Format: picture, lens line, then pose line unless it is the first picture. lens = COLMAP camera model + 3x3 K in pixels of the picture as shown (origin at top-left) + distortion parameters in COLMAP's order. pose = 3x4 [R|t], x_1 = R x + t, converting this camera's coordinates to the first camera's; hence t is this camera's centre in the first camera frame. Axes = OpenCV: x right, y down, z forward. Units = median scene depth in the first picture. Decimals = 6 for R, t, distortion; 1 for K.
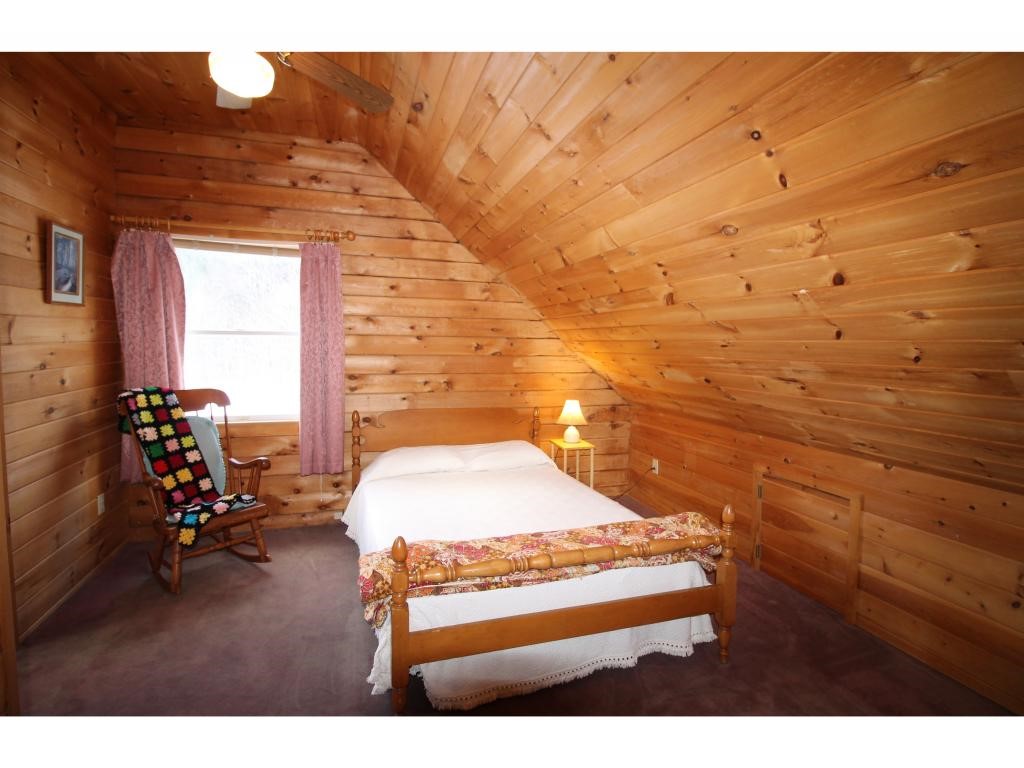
lens RADIAL K [[488.3, 0, 511.9], [0, 488.3, 371.8], [0, 0, 1]] dist [-0.001676, -0.000650]
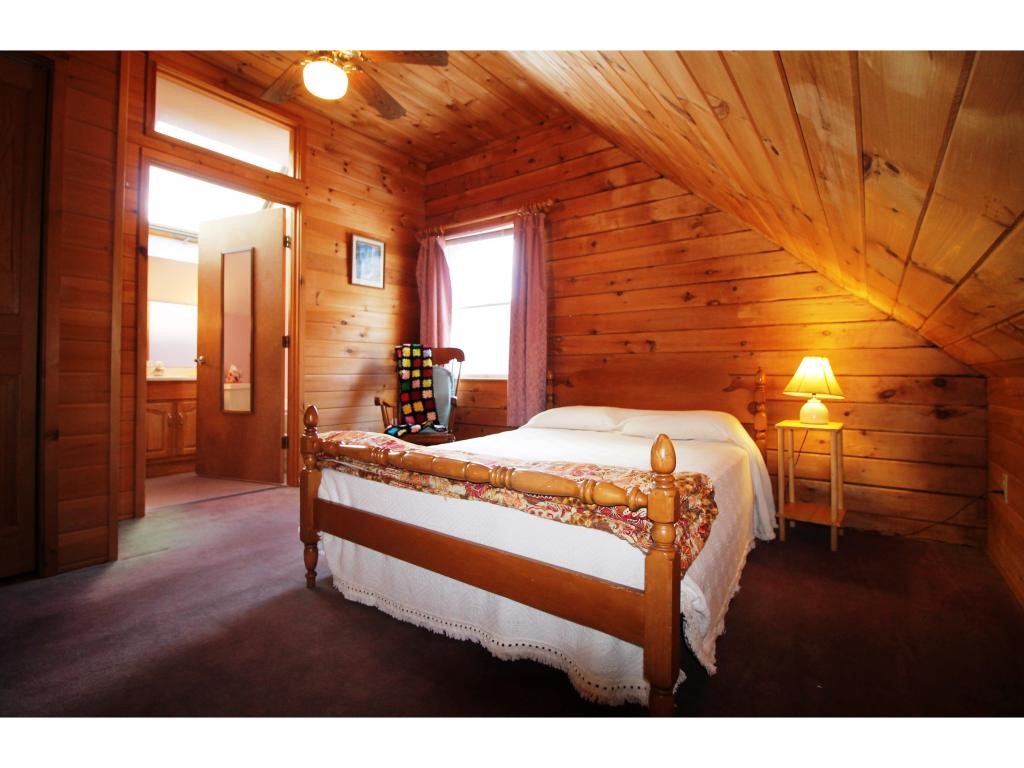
lens RADIAL K [[488.3, 0, 511.9], [0, 488.3, 371.8], [0, 0, 1]] dist [-0.001676, -0.000650]
pose [[0.581220, -0.016522, -0.813579, 0.511128], [-0.049398, 0.997234, -0.055542, 0.161537], [0.812246, 0.072471, 0.578796, 0.385389]]
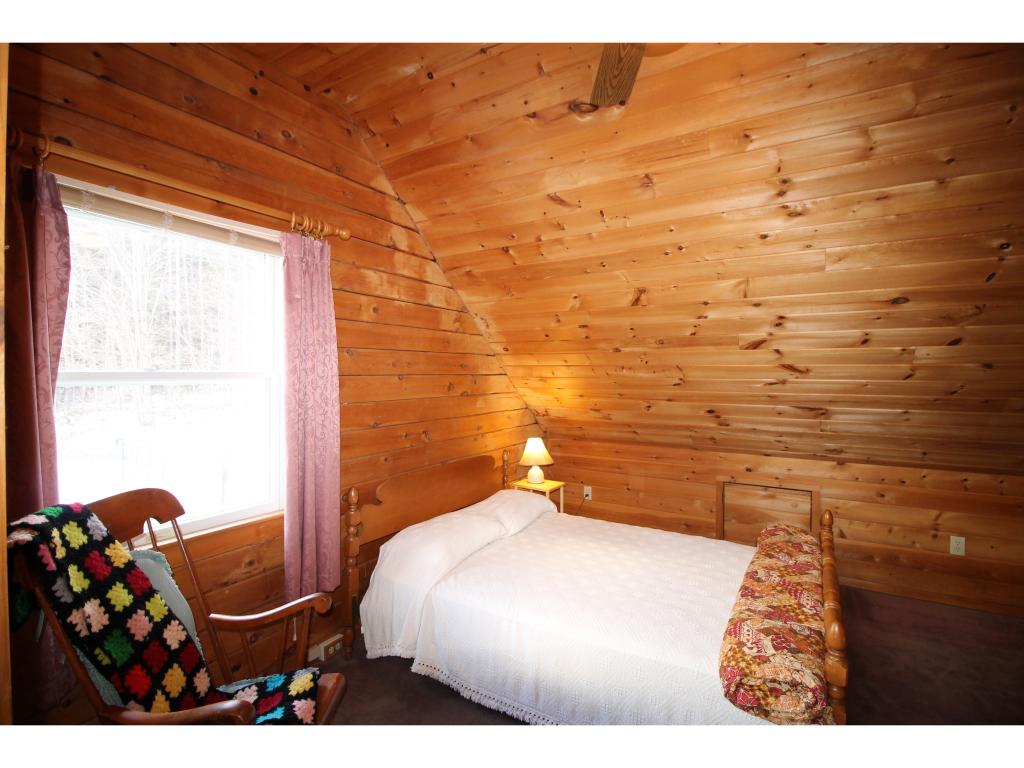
lens RADIAL K [[479.4, 0, 508.8], [0, 479.4, 375.0], [0, 0, 1]] dist [-0.001855, -0.000533]
pose [[0.765804, -0.015778, 0.642881, -0.646229], [0.045392, 0.998532, -0.029565, -0.051777], [-0.641470, 0.051822, 0.765396, 0.374718]]
